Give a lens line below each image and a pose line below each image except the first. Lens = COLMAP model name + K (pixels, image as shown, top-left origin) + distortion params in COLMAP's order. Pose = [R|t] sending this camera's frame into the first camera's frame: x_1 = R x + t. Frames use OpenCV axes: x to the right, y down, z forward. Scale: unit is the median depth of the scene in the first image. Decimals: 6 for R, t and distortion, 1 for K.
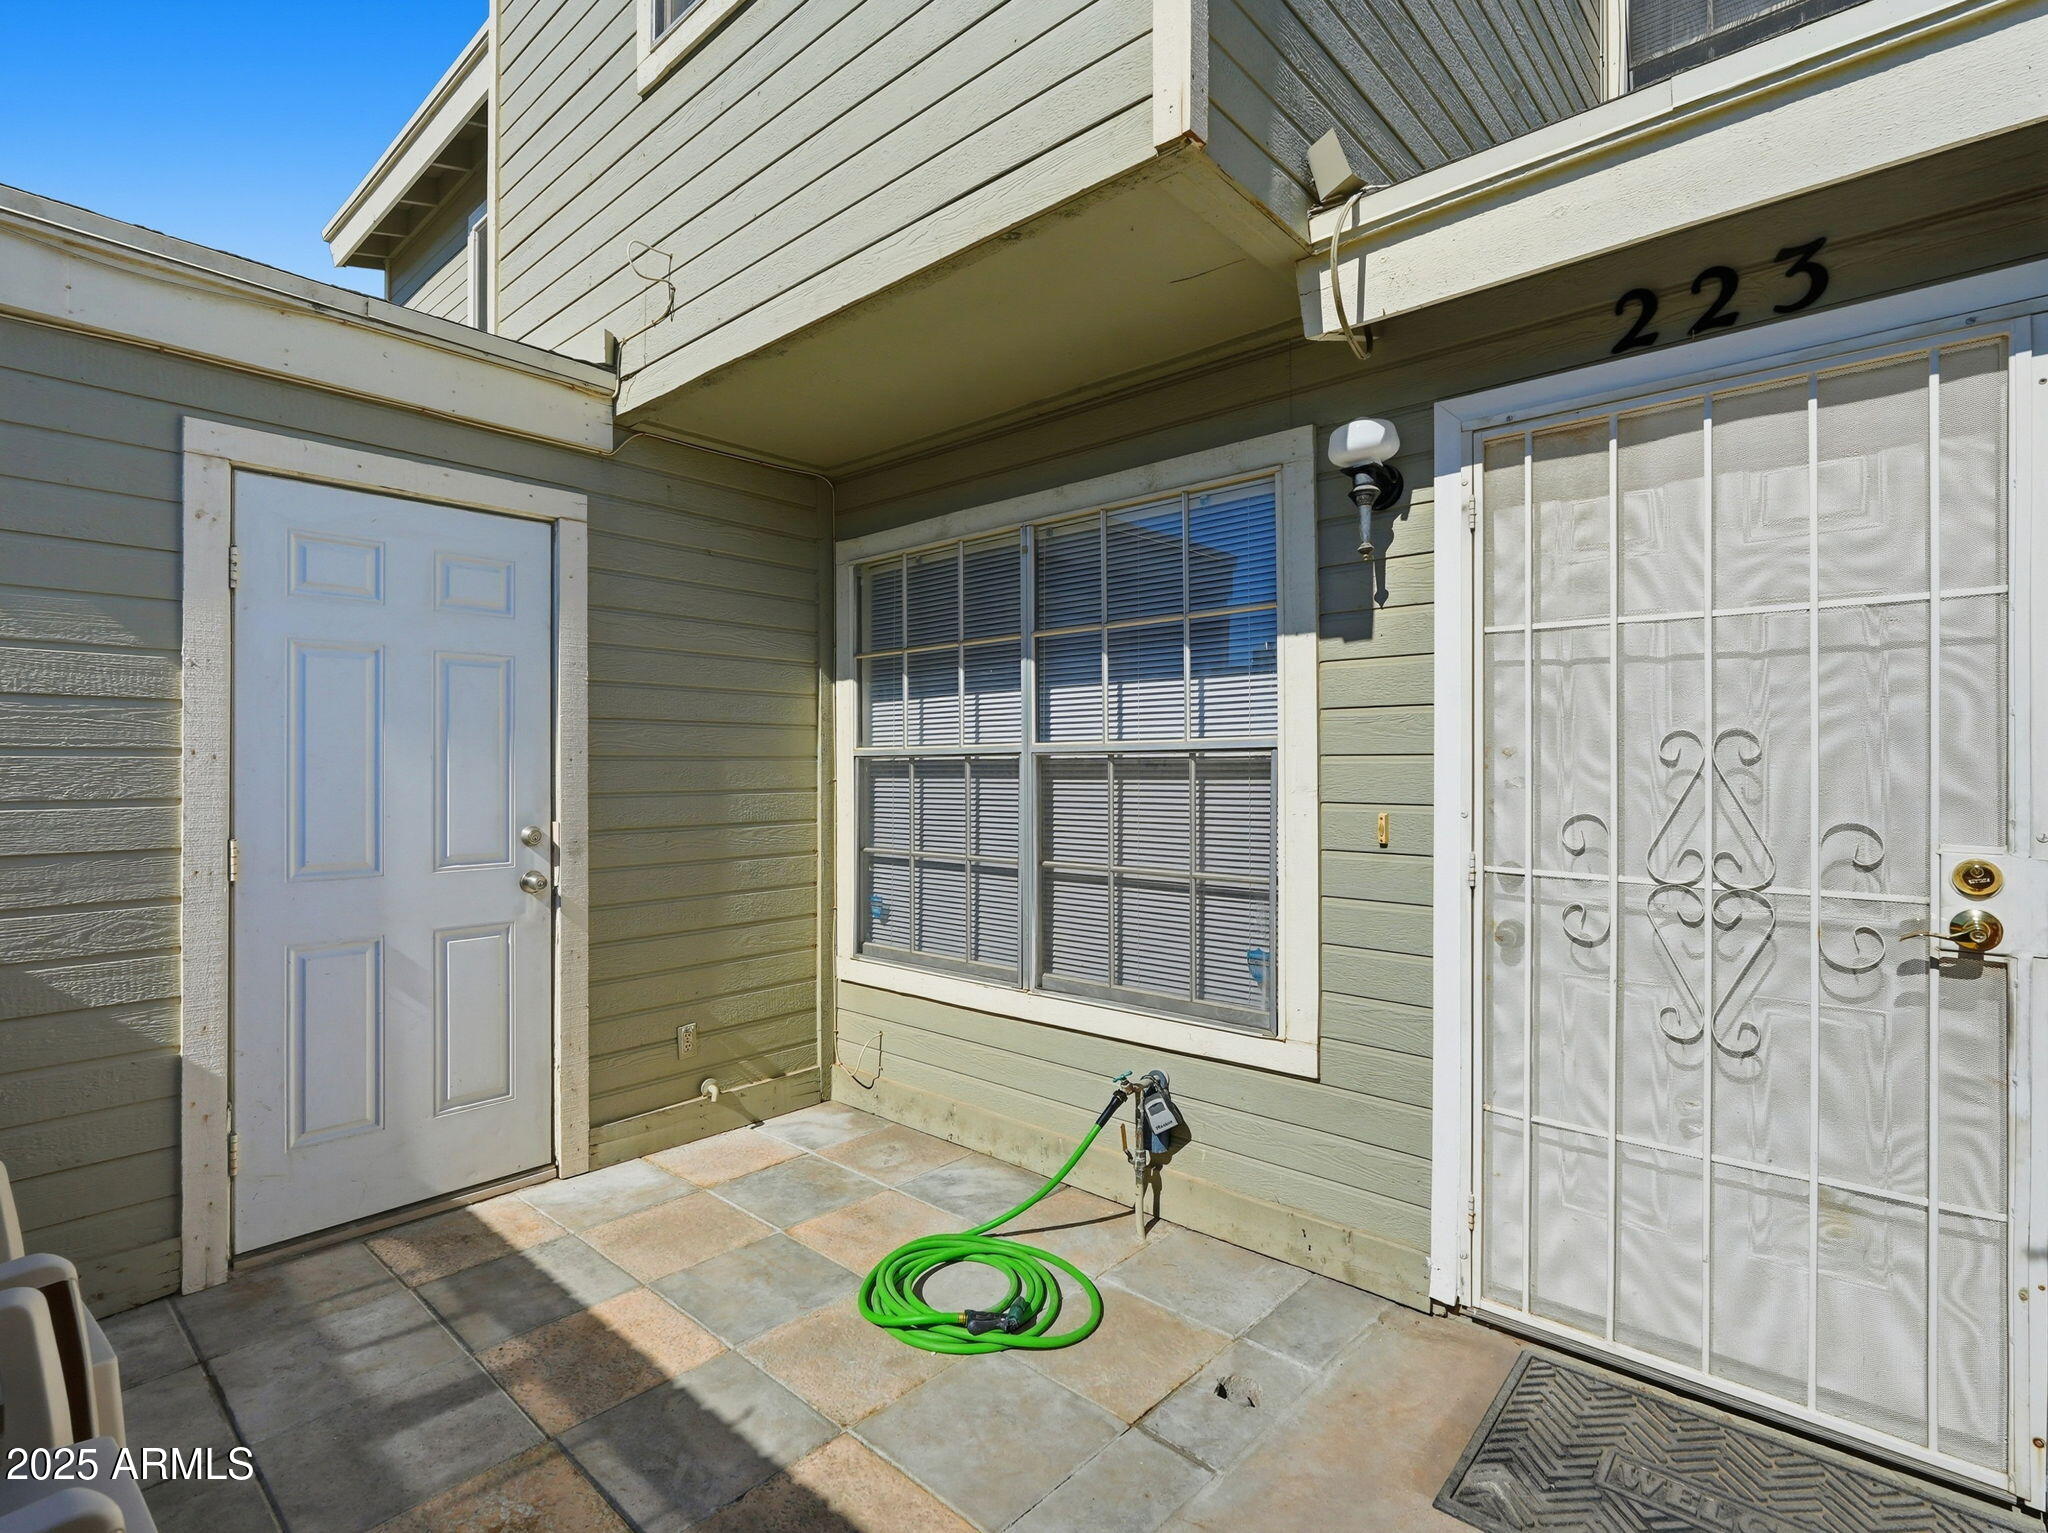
lens RADIAL K [[1003.0, 0, 1022.0], [0, 1003.0, 763.8], [0, 0, 1]] dist [-0.011307, 0.001106]
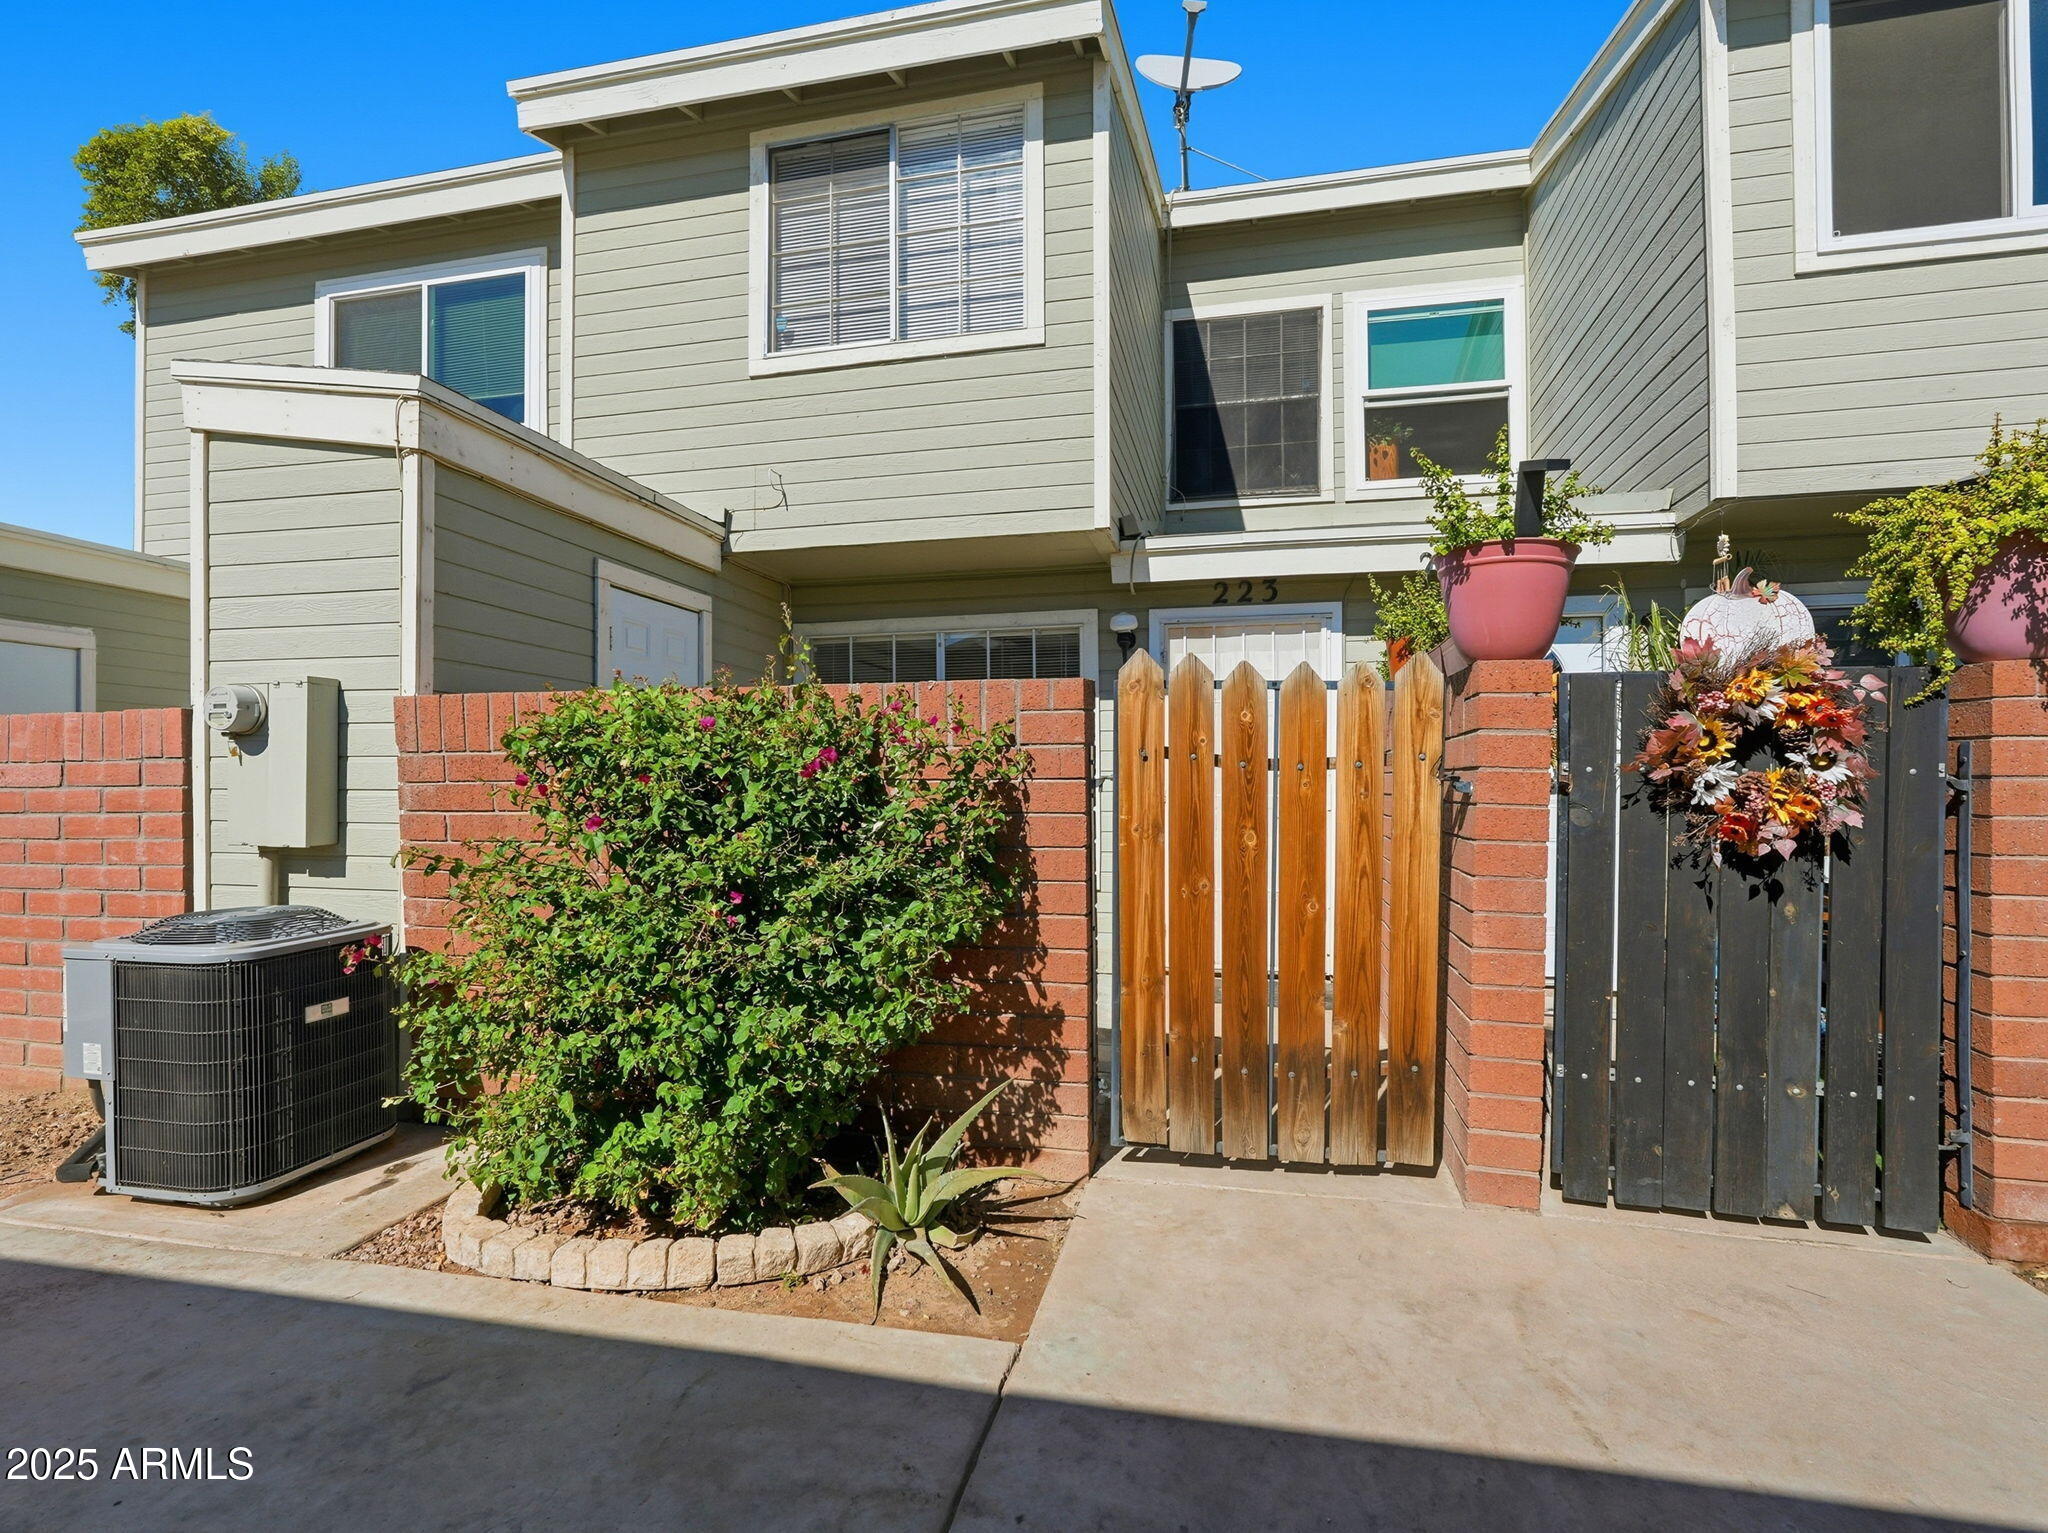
lens RADIAL K [[1003.0, 0, 1028.1], [0, 1003.0, 780.7], [0, 0, 1]] dist [-0.011307, 0.001106]
pose [[0.876144, 0.005524, 0.482018, -0.975778], [-0.004163, 0.999984, -0.003891, 0.065580], [-0.482032, 0.001403, 0.876153, -0.960582]]
